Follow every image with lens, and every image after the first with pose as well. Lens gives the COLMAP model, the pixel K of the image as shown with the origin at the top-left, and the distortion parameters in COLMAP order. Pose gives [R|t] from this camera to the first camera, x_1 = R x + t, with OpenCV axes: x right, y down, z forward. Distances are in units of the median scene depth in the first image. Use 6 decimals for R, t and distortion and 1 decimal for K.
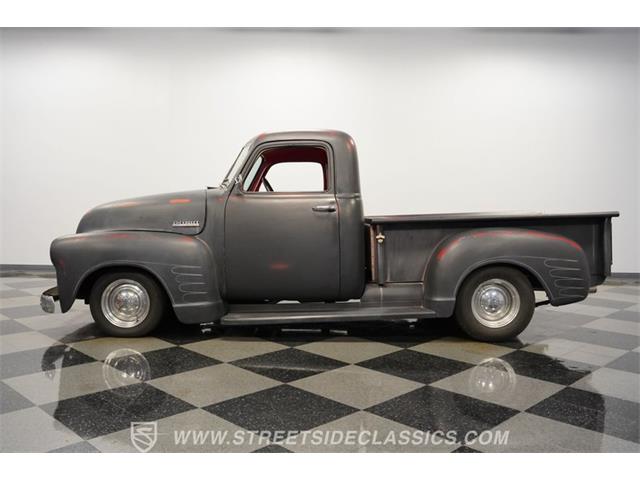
lens RADIAL K [[581.4, 0, 325.2], [0, 581.4, 244.7], [0, 0, 1]] dist [-0.036305, 0.000000]
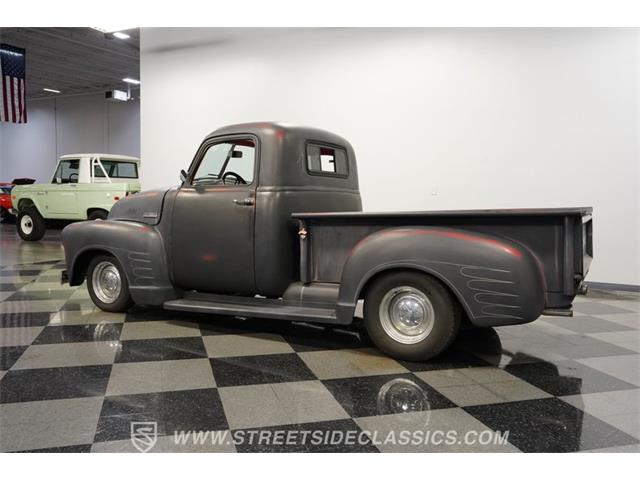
lens RADIAL K [[581.4, 0, 319.7], [0, 581.4, 250.9], [0, 0, 1]] dist [-0.036305, 0.000000]
pose [[0.871980, 0.048656, -0.487118, 0.582875], [-0.042246, 0.998815, 0.024144, -0.007607], [0.487715, -0.000474, 0.873003, 0.191434]]
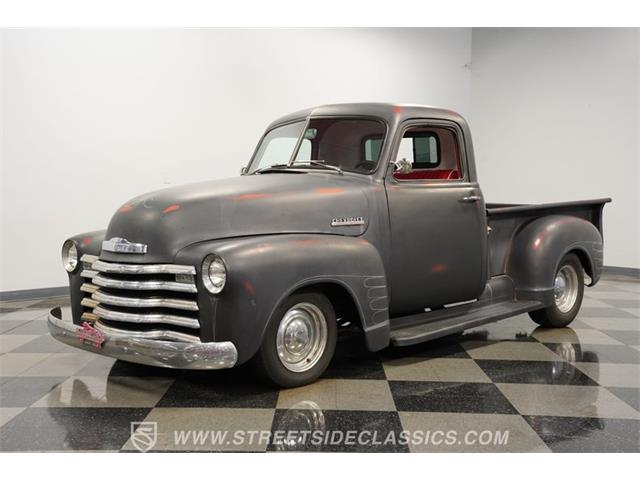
lens RADIAL K [[789.3, 0, 320.2], [0, 789.3, 236.9], [0, 0, 1]] dist [0.057871, 0.000000]
pose [[0.709815, -0.046139, 0.702875, -0.986792], [0.042248, 0.998845, 0.022902, -0.040992], [-0.703120, 0.013439, 0.710944, 0.294172]]
